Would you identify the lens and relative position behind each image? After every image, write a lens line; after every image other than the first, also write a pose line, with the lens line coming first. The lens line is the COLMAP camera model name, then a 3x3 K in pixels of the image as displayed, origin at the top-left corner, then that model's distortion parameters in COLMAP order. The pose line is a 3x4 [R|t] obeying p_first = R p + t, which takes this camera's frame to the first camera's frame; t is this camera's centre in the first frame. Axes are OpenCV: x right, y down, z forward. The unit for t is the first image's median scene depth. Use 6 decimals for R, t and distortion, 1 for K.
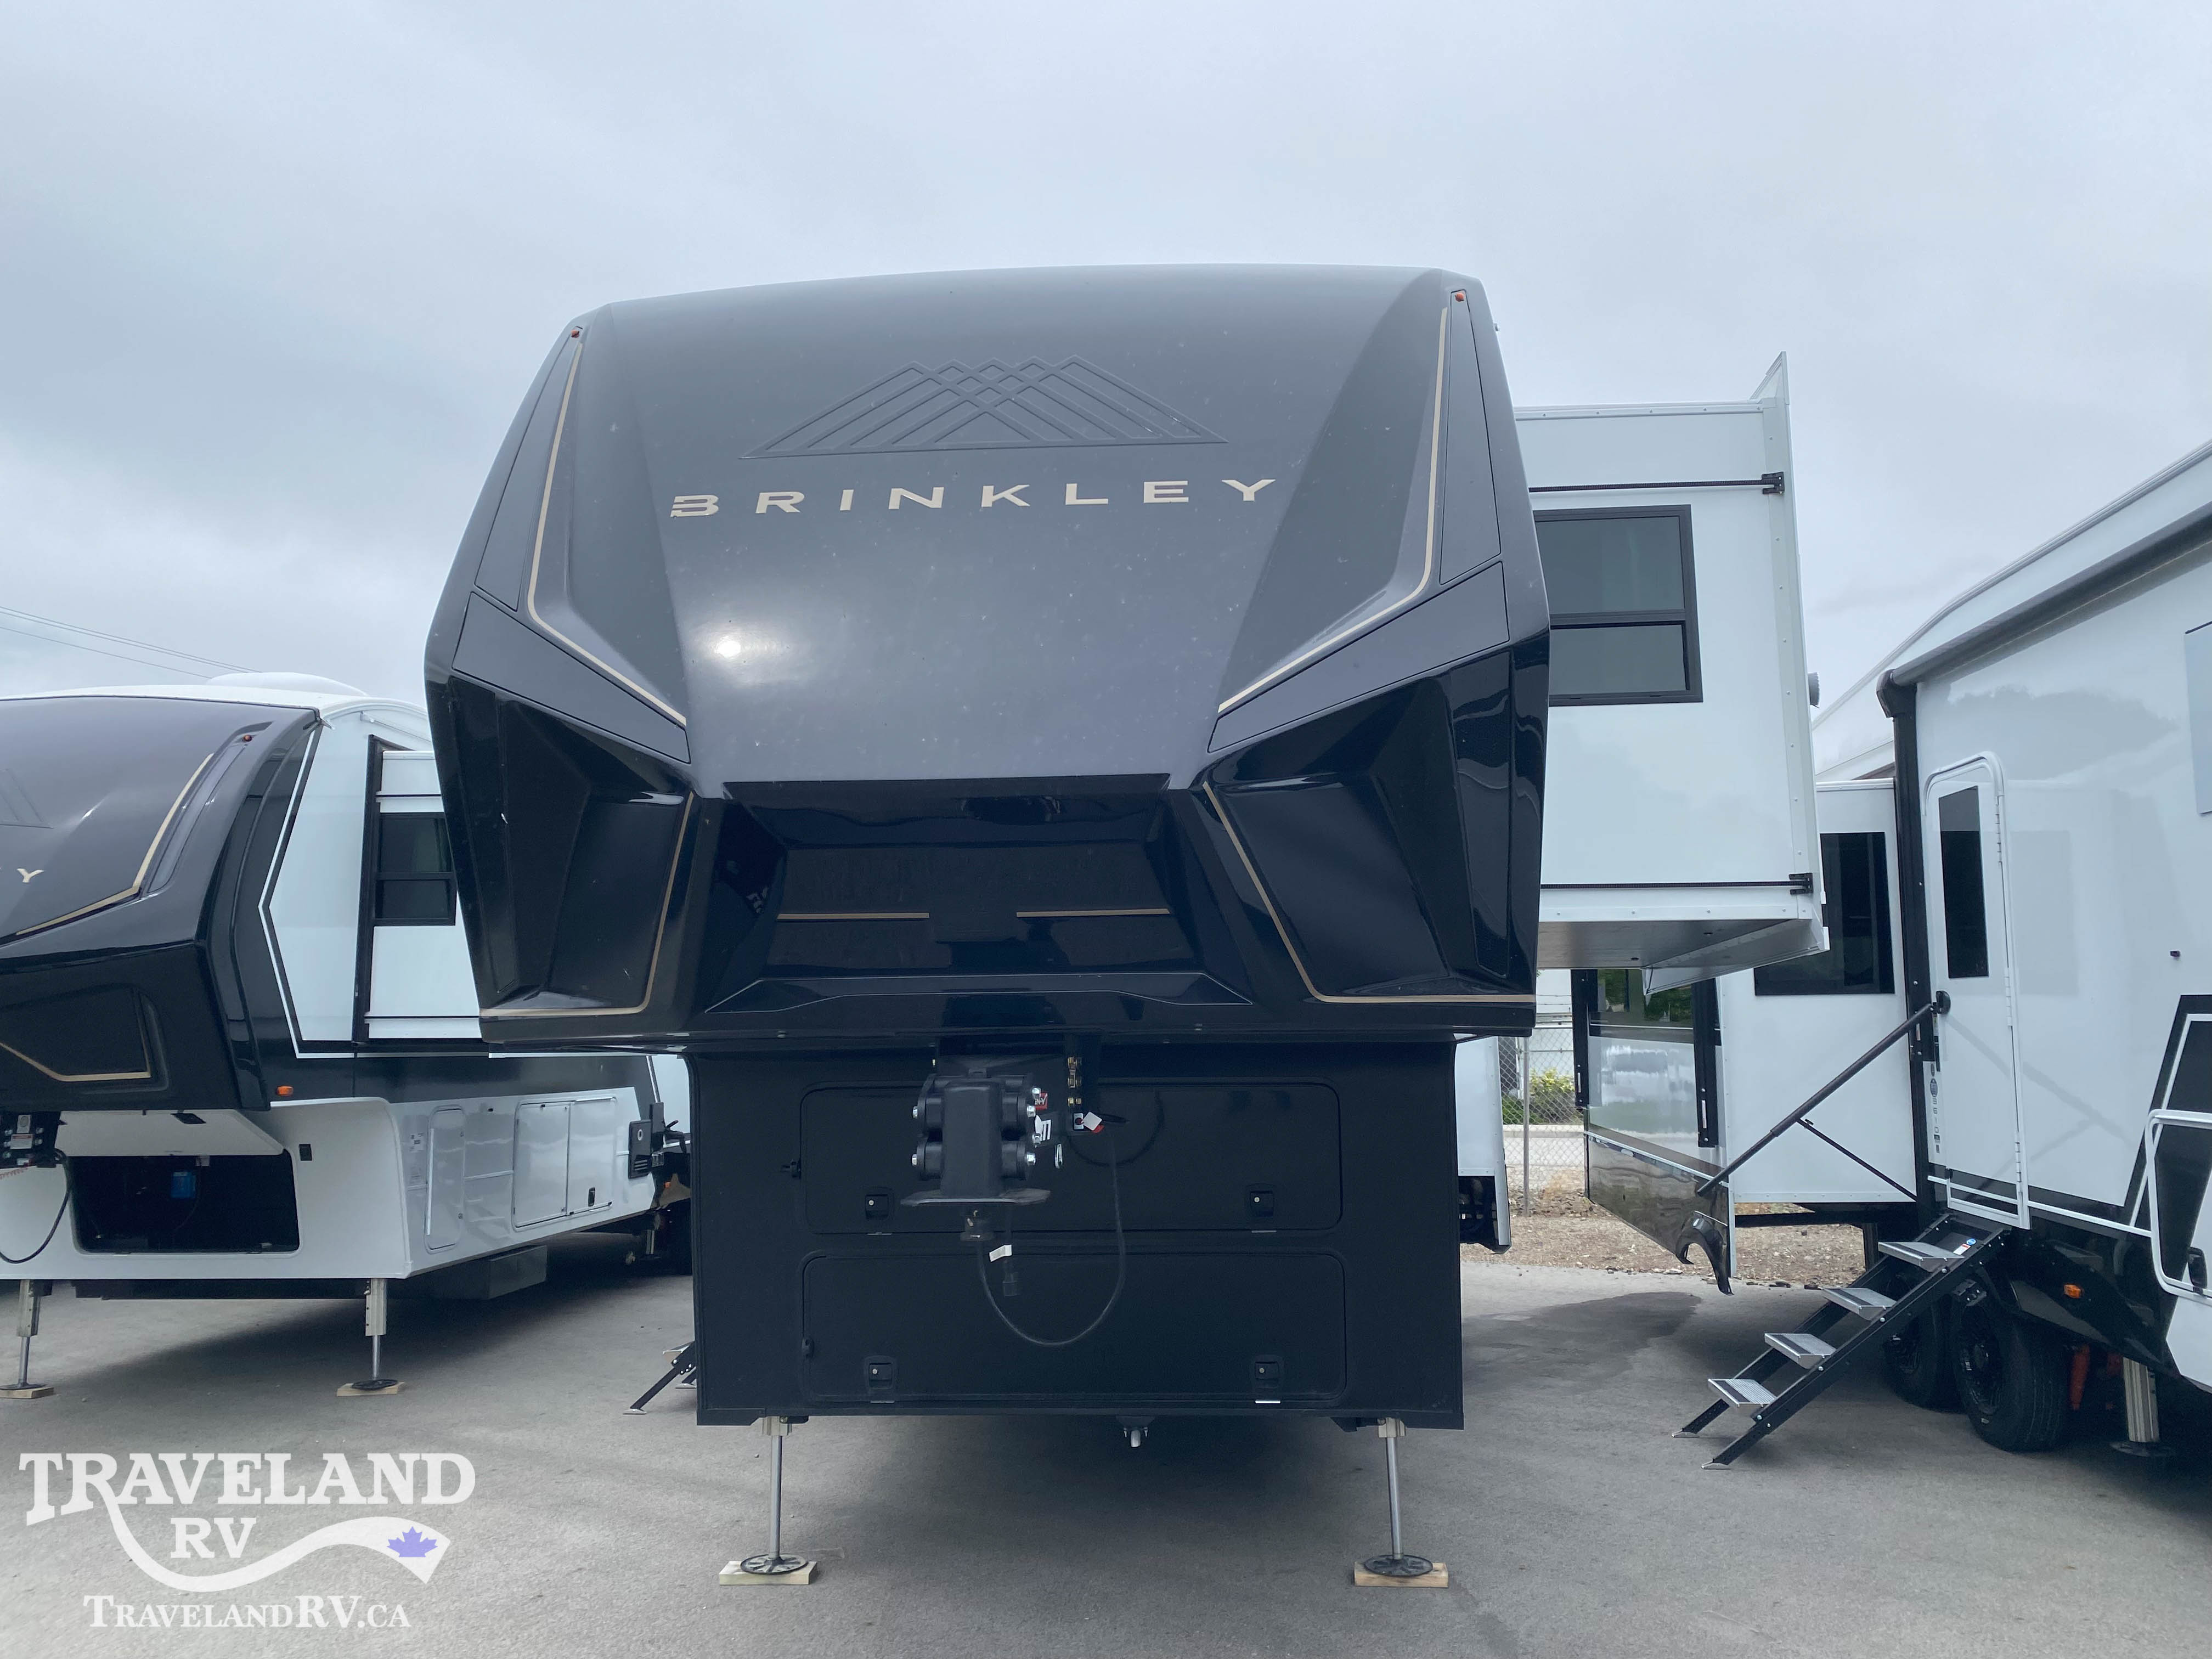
lens RADIAL K [[1675.6, 0, 1113.7], [0, 1675.6, 825.0], [0, 0, 1]] dist [0.025536, -0.017374]
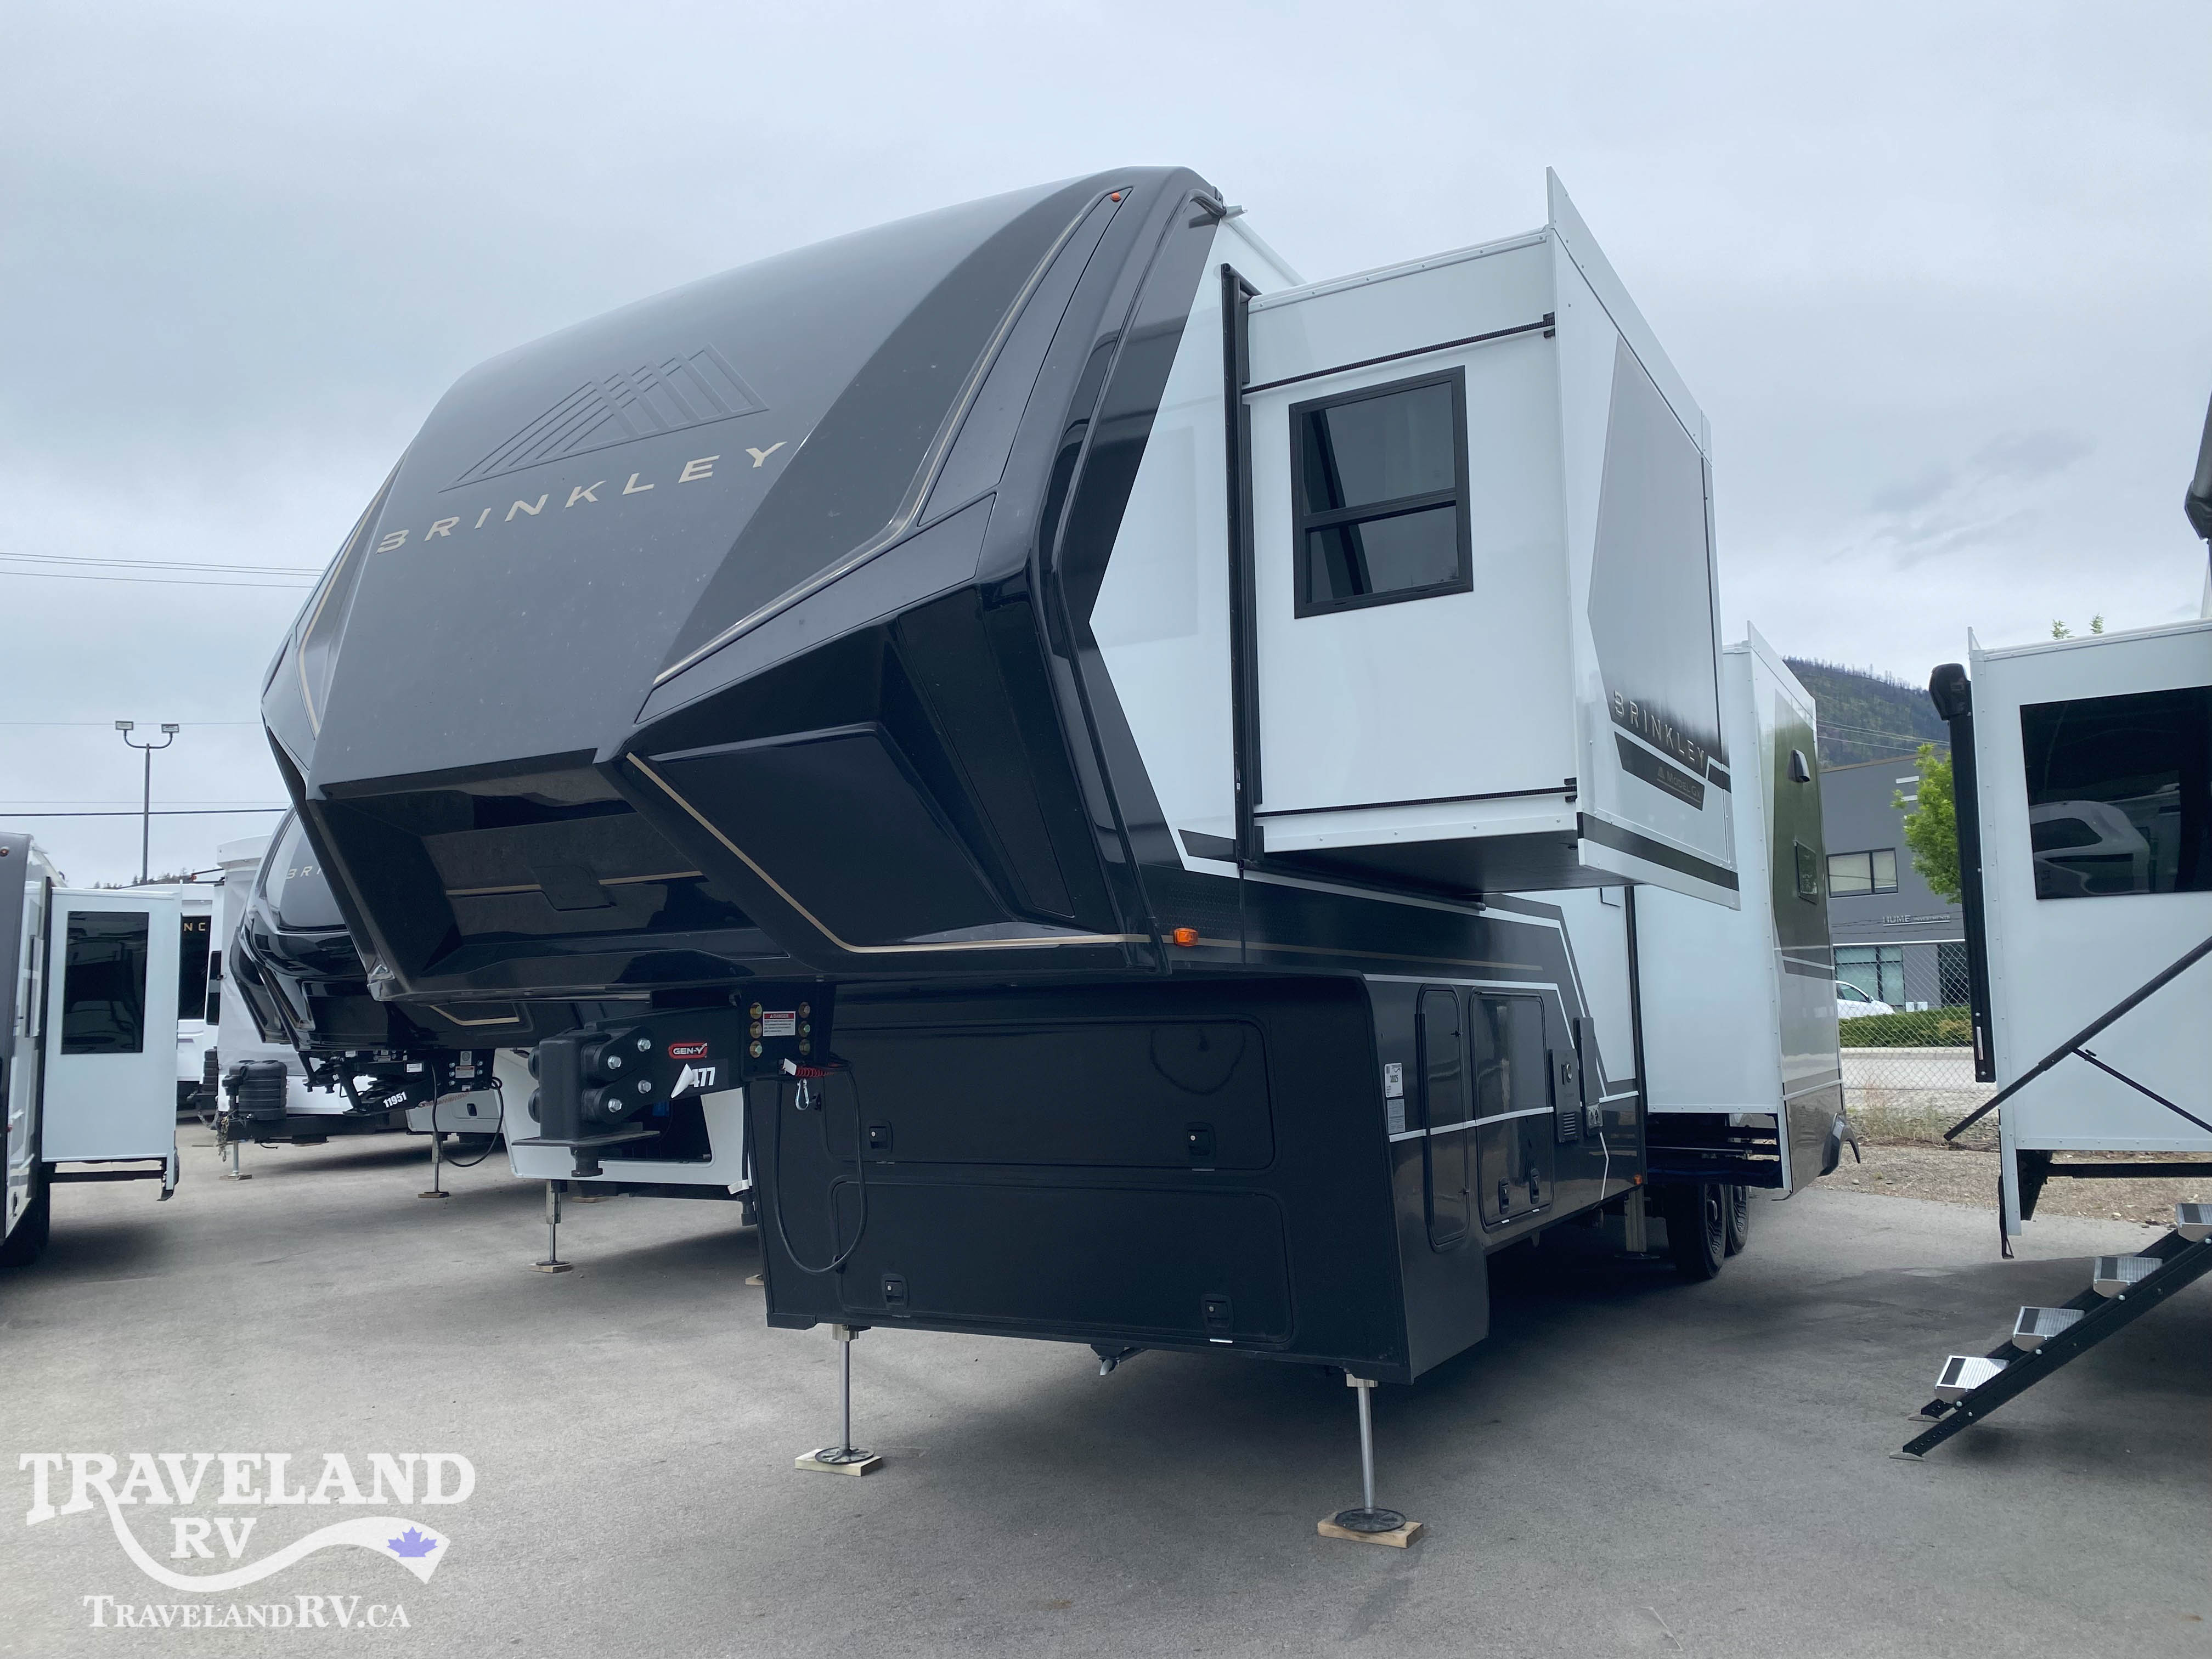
lens RADIAL K [[1675.6, 0, 1118.8], [0, 1675.6, 829.5], [0, 0, 1]] dist [0.025536, -0.017374]
pose [[0.905887, -0.059261, -0.419353, 0.462748], [0.079584, 0.996342, 0.031119, 0.008422], [0.415975, -0.061564, 0.907290, 0.098363]]
